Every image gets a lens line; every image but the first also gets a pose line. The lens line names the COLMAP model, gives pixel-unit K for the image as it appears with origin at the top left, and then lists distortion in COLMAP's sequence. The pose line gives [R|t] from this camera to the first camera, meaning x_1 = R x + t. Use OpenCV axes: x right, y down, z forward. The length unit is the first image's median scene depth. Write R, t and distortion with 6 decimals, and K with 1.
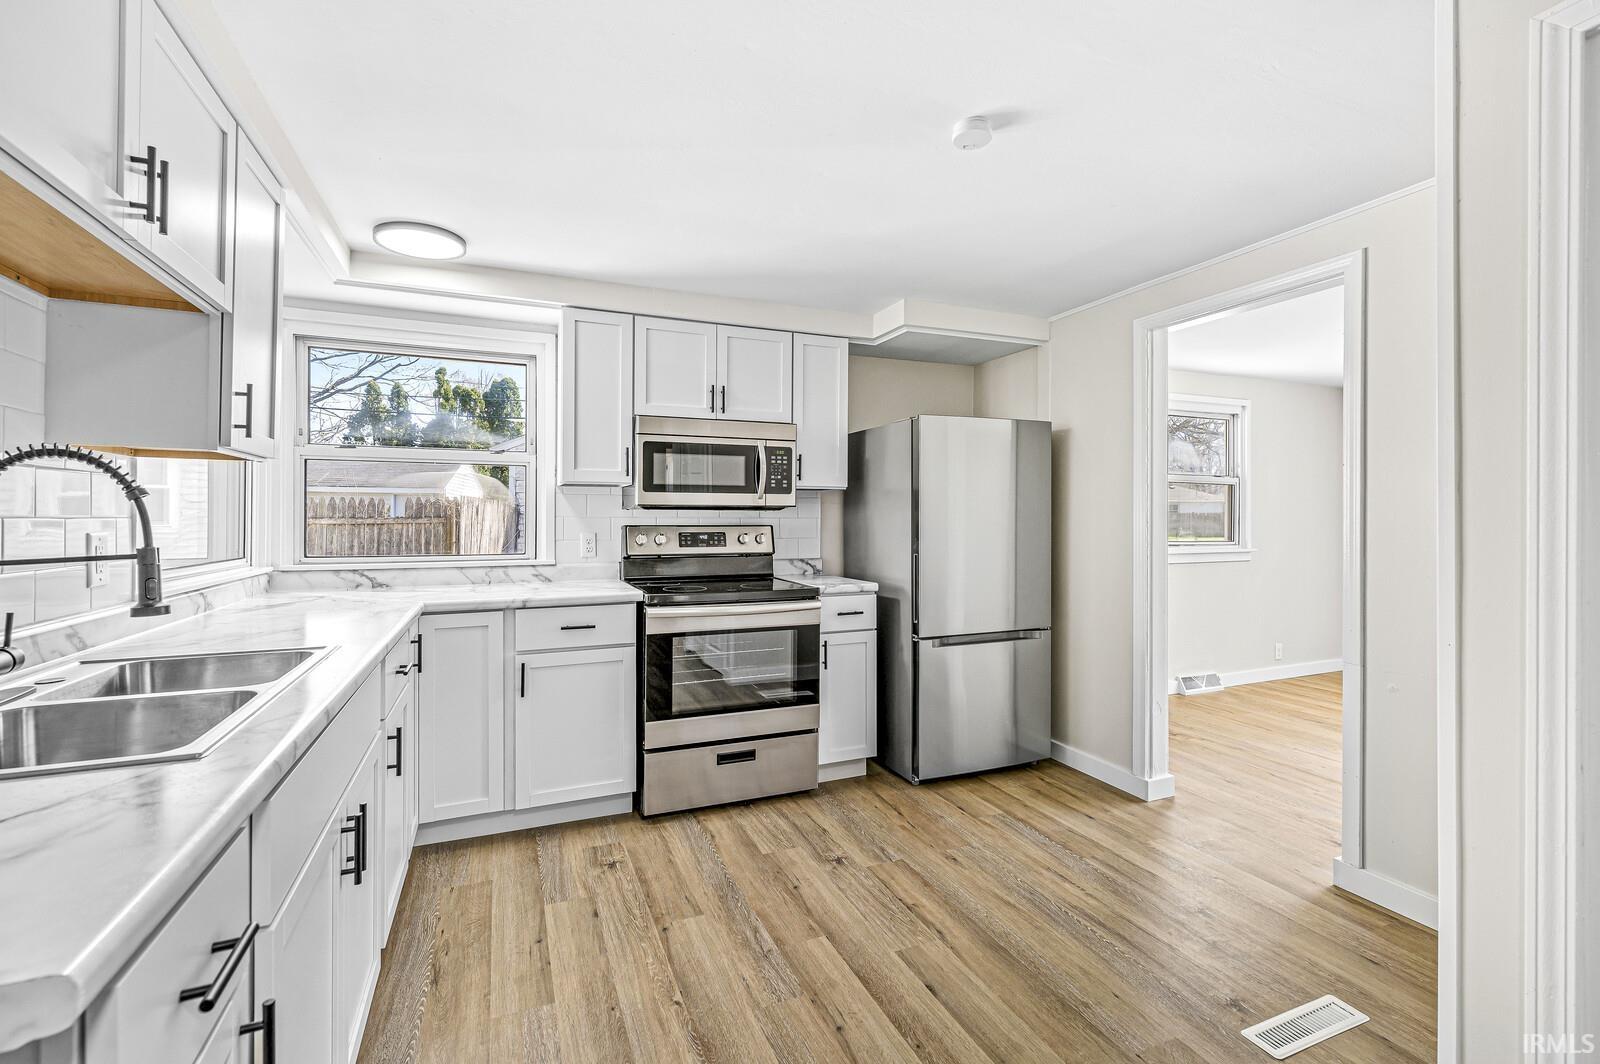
lens RADIAL K [[701.7, 0, 799.5], [0, 701.7, 513.2], [0, 0, 1]] dist [0.002082, 0.000154]
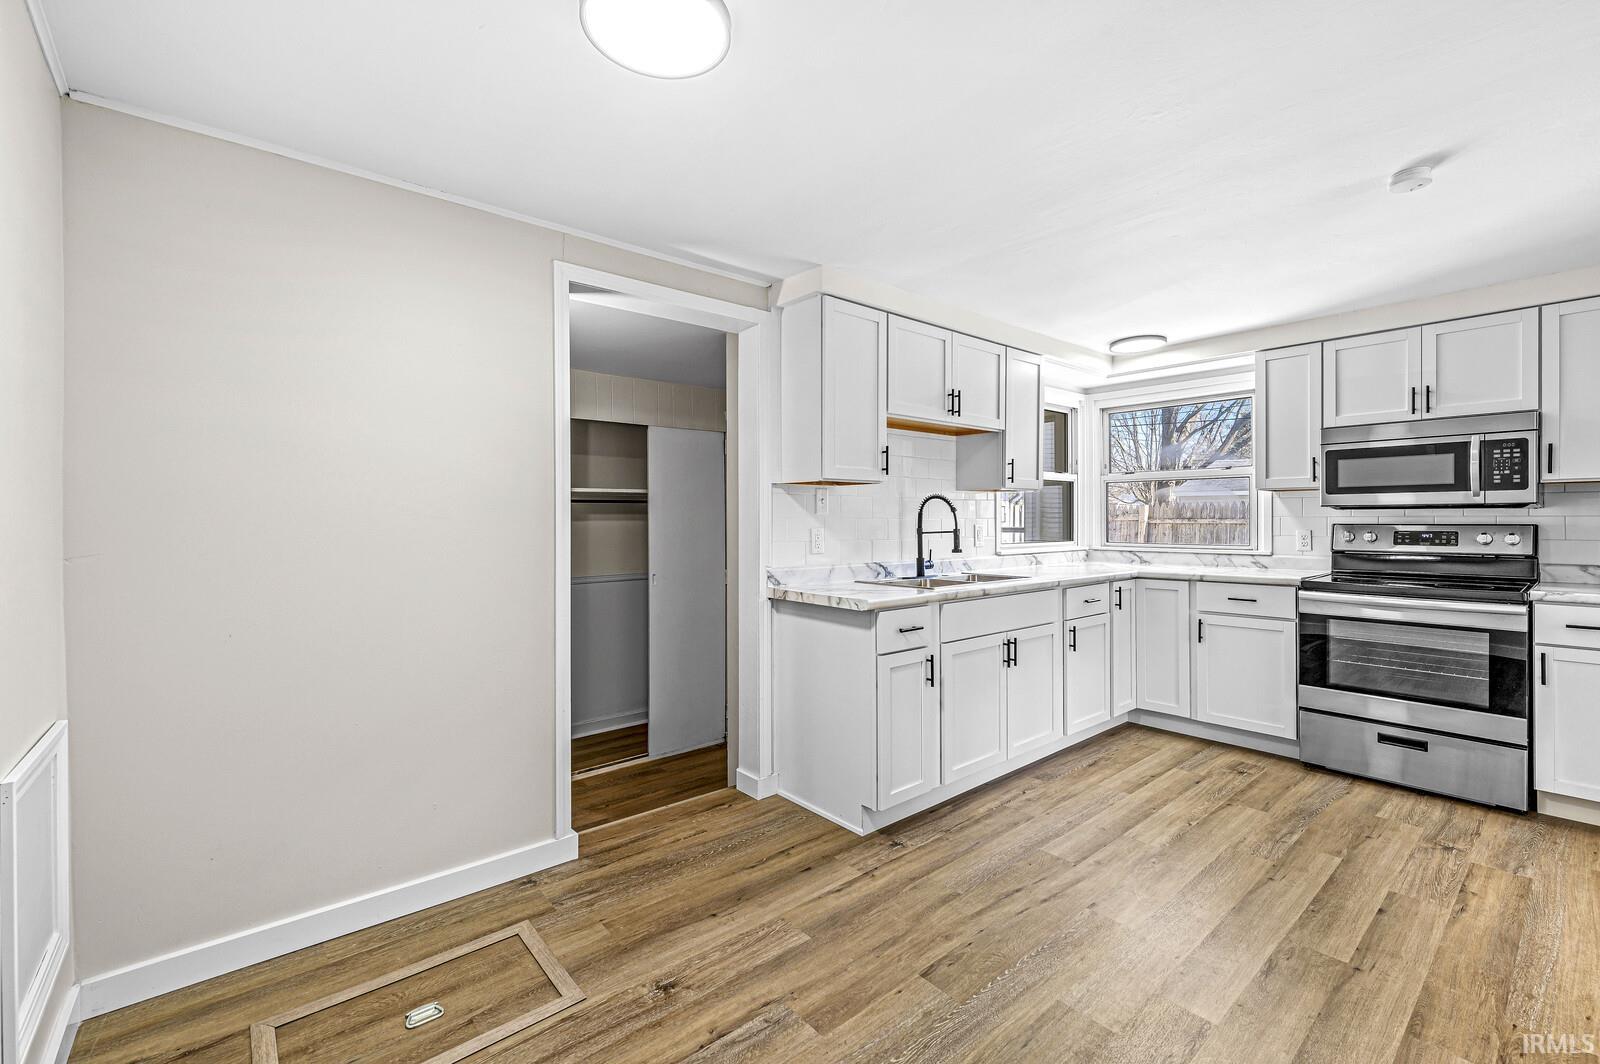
lens RADIAL K [[687.5, 0, 798.9], [0, 687.5, 521.6], [0, 0, 1]] dist [-0.001034, -0.000112]
pose [[0.298945, 0.000463, -0.954270, 0.644449], [0.009533, 0.999949, 0.003472, 0.002089], [0.954223, -0.010135, 0.298925, -0.181720]]
